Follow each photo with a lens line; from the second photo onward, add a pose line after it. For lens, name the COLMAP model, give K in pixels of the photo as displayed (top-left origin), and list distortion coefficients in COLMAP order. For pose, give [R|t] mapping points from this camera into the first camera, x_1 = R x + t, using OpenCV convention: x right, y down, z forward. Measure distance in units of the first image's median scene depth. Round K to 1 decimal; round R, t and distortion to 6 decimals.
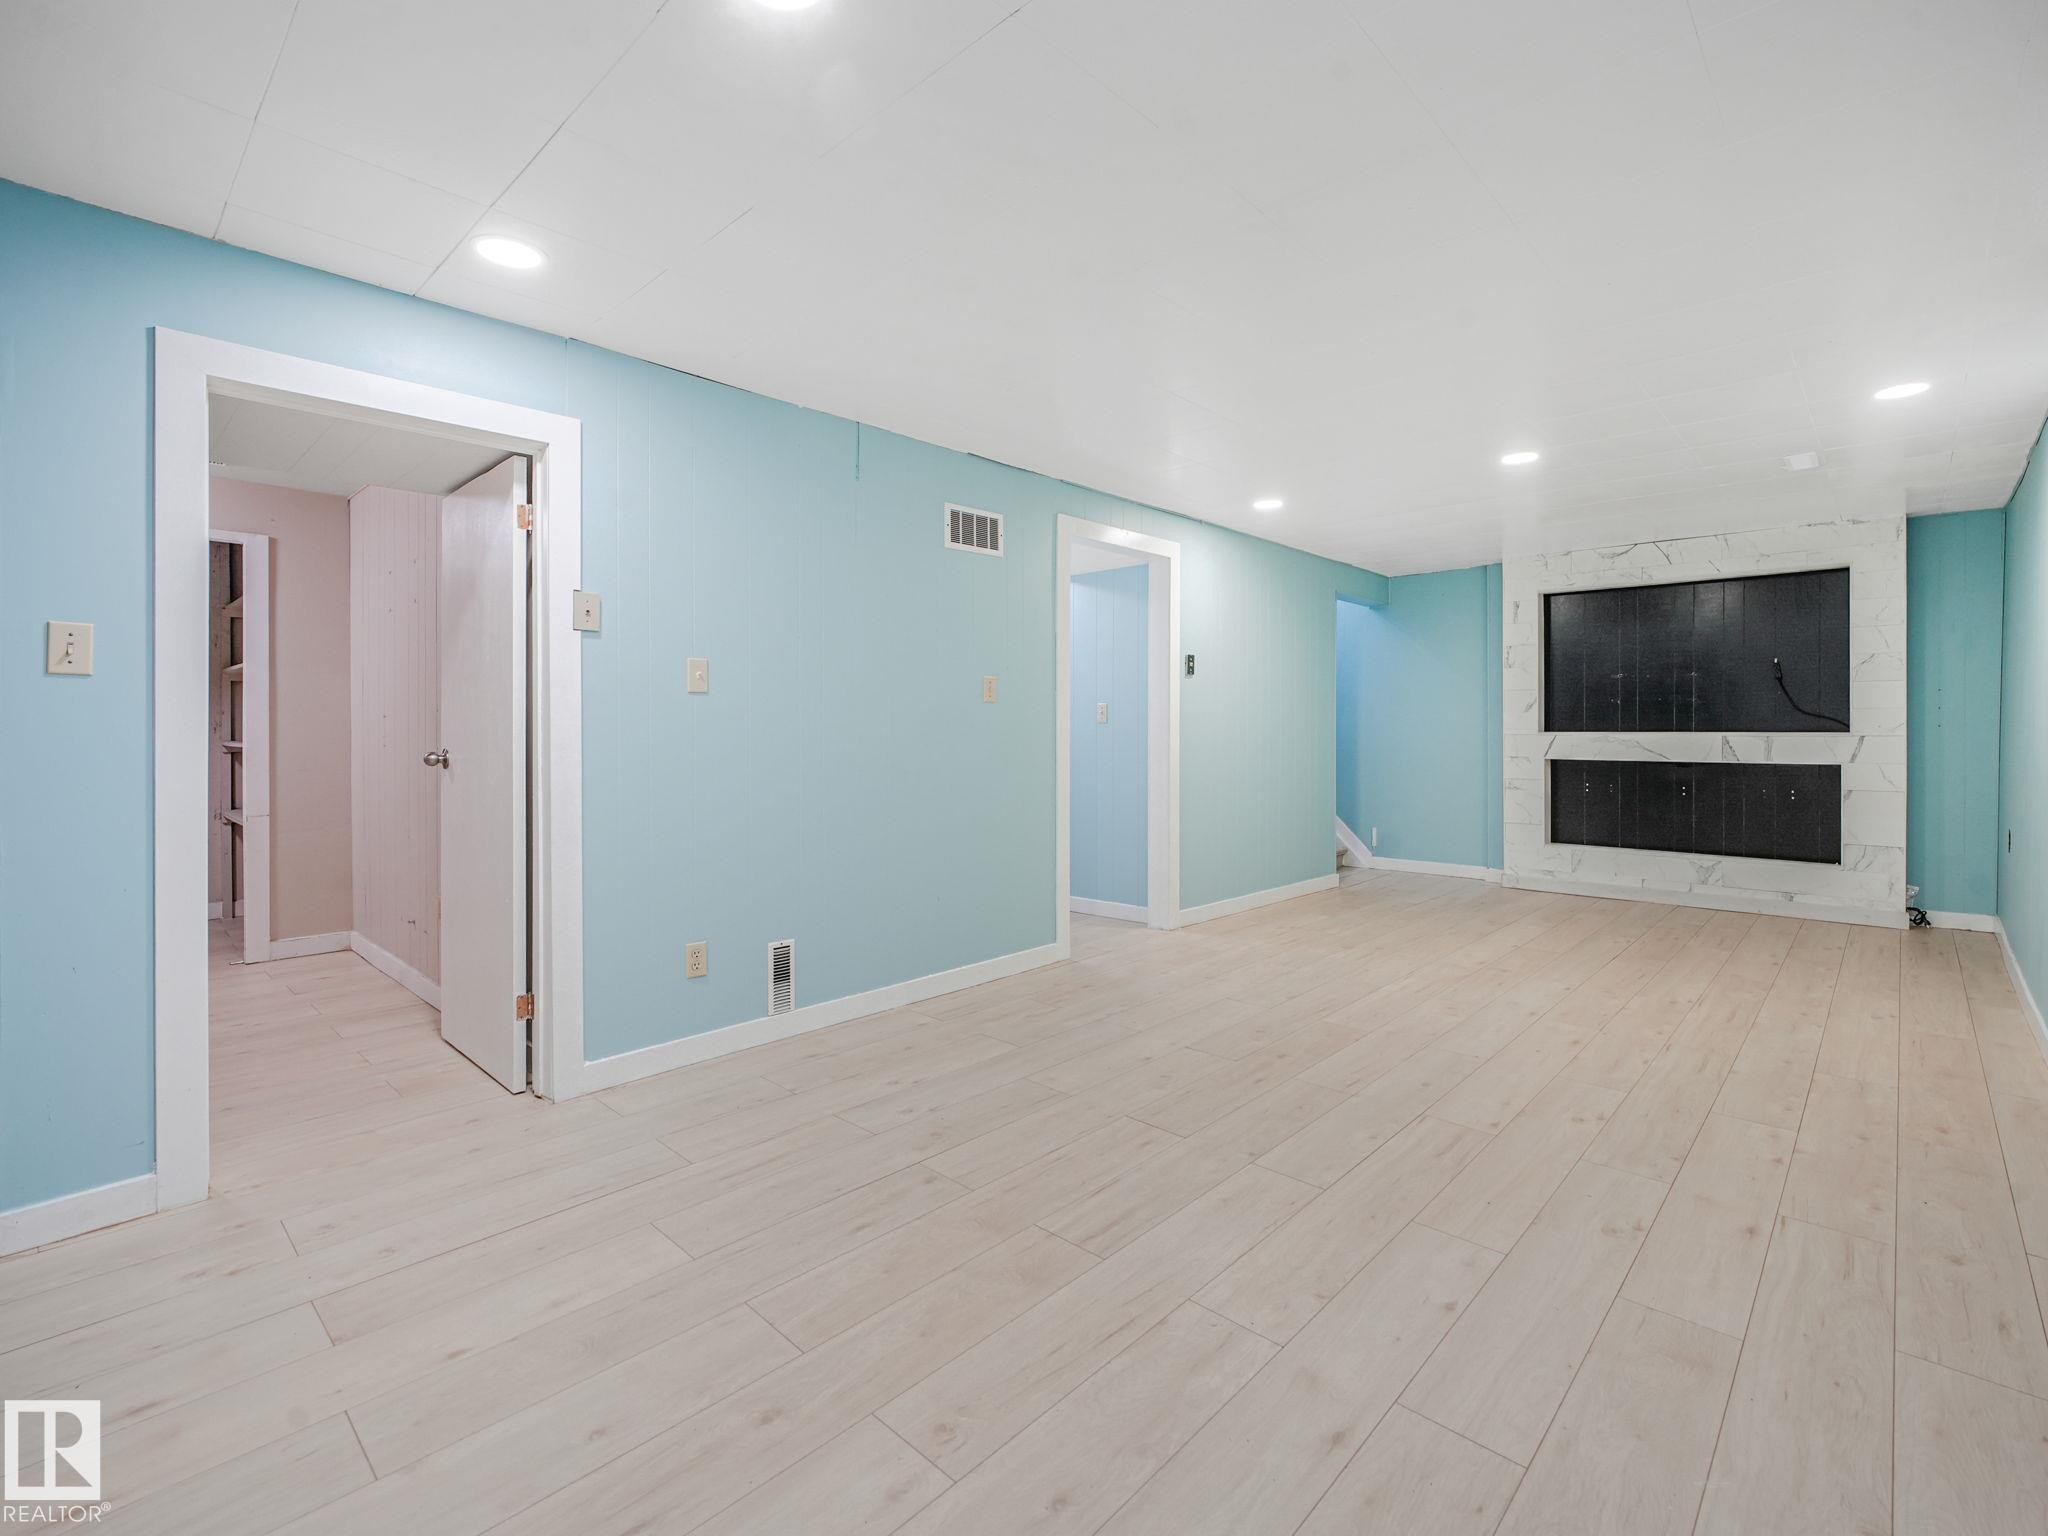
lens RADIAL K [[940.3, 0, 1021.4], [0, 940.3, 714.5], [0, 0, 1]] dist [-0.003937, -0.000701]
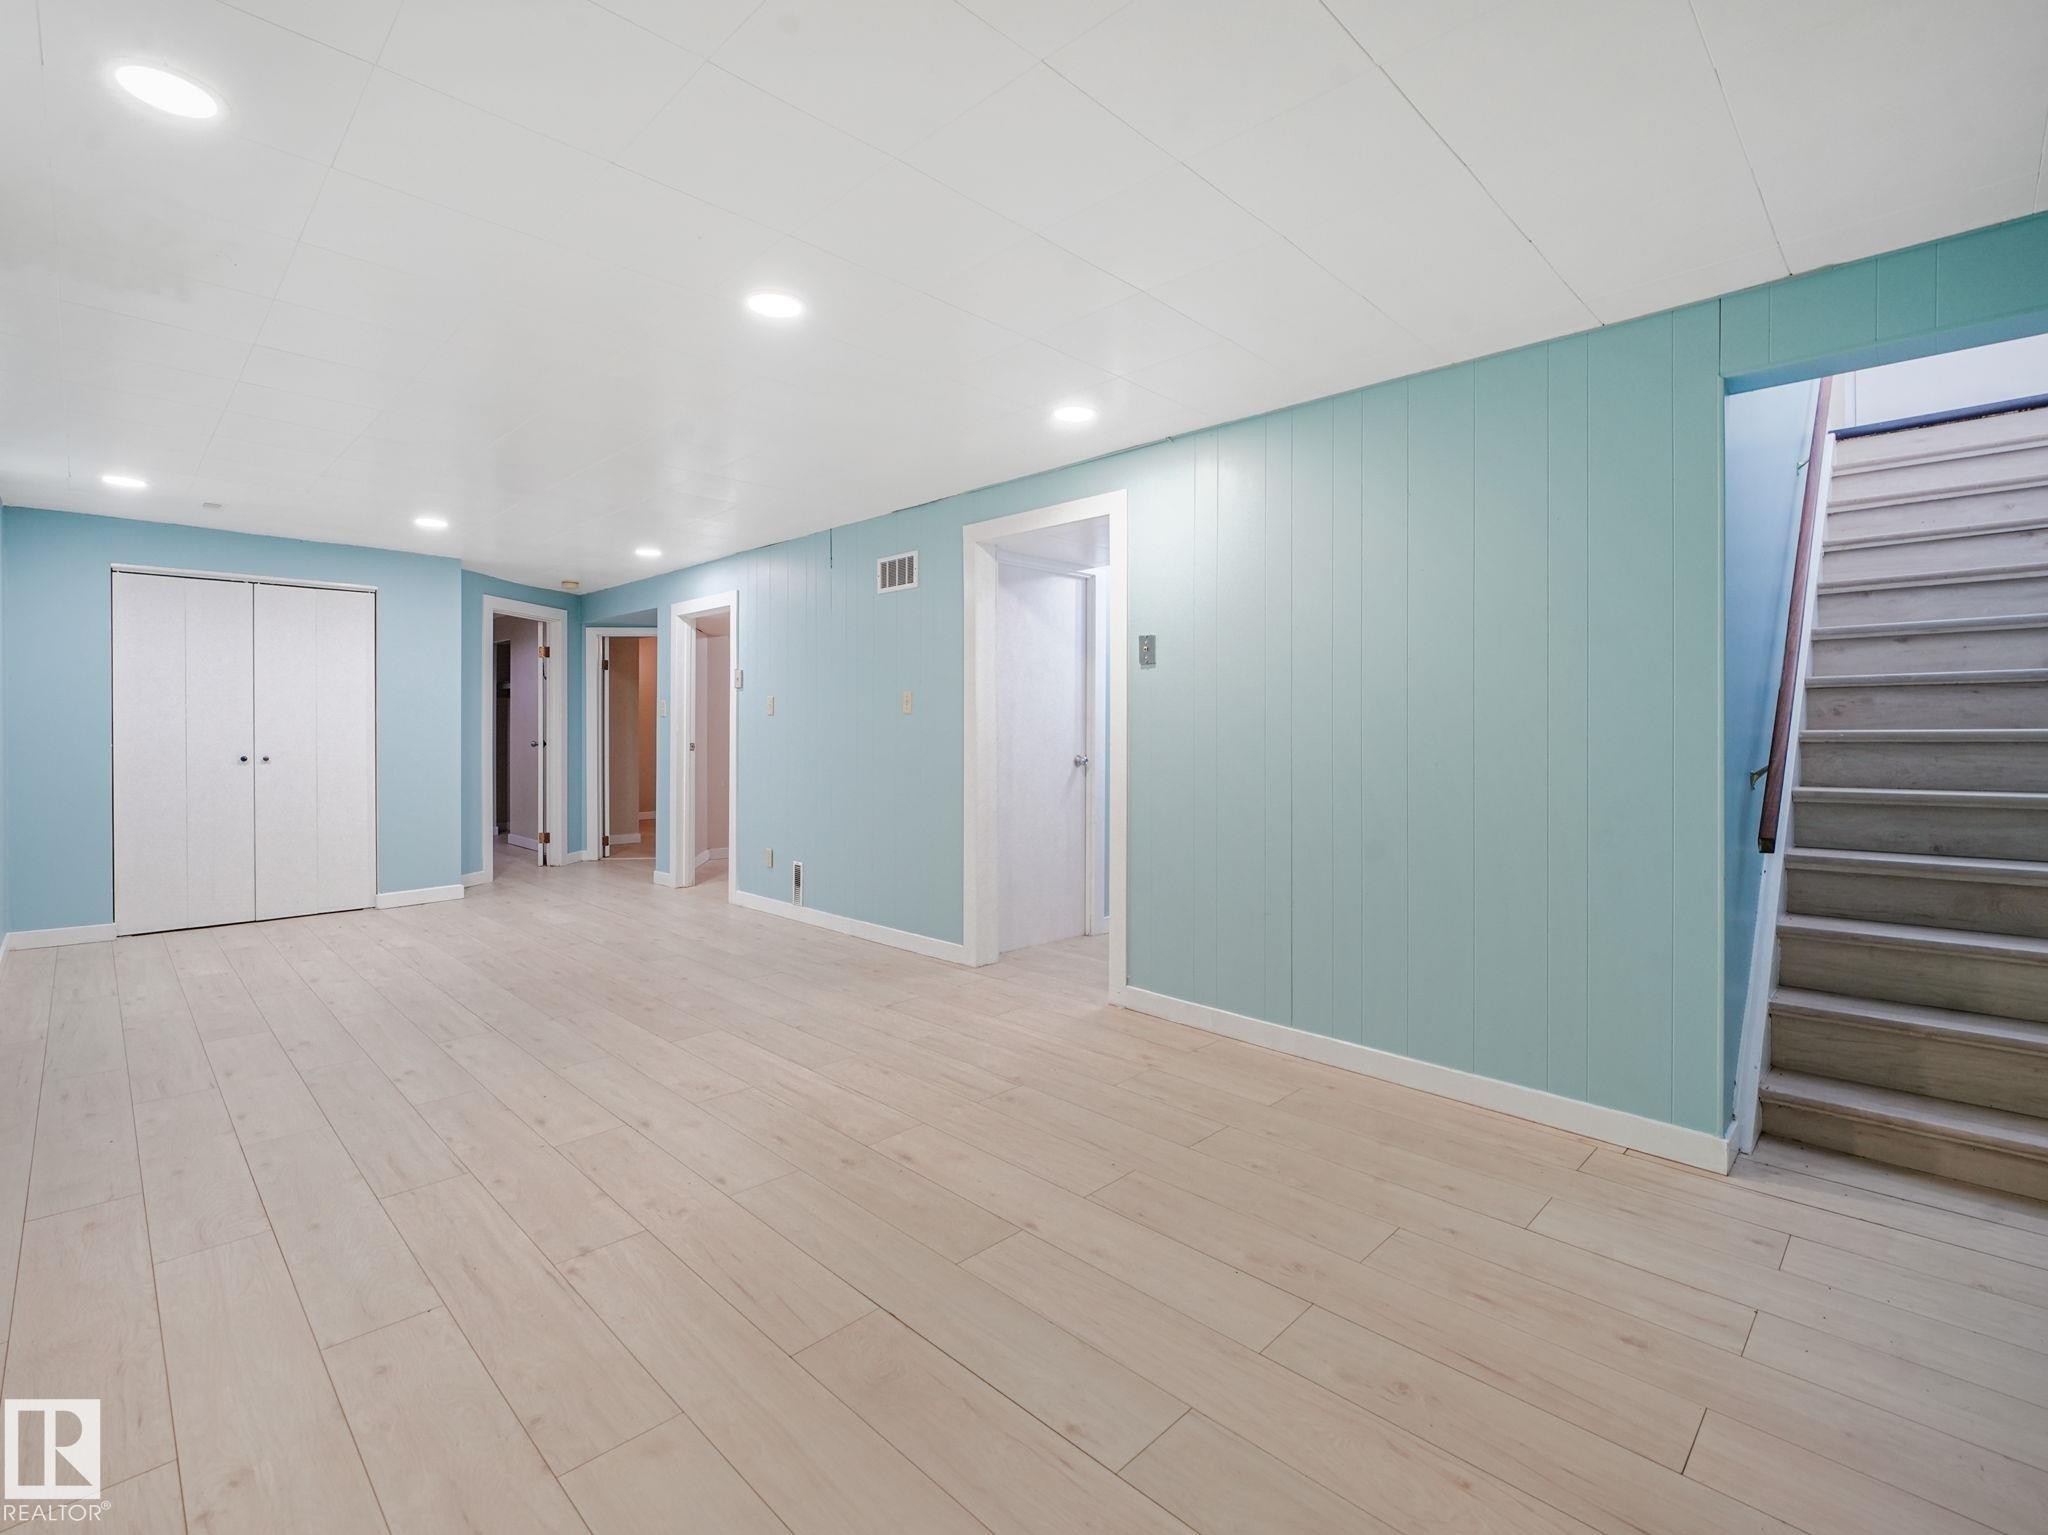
lens RADIAL K [[940.3, 0, 1021.4], [0, 940.3, 714.0], [0, 0, 1]] dist [-0.003937, -0.000701]
pose [[-0.029567, -0.015036, -0.999450, 1.379656], [0.010532, 0.999827, -0.015353, 0.008724], [0.999507, -0.010980, -0.029403, 1.423171]]
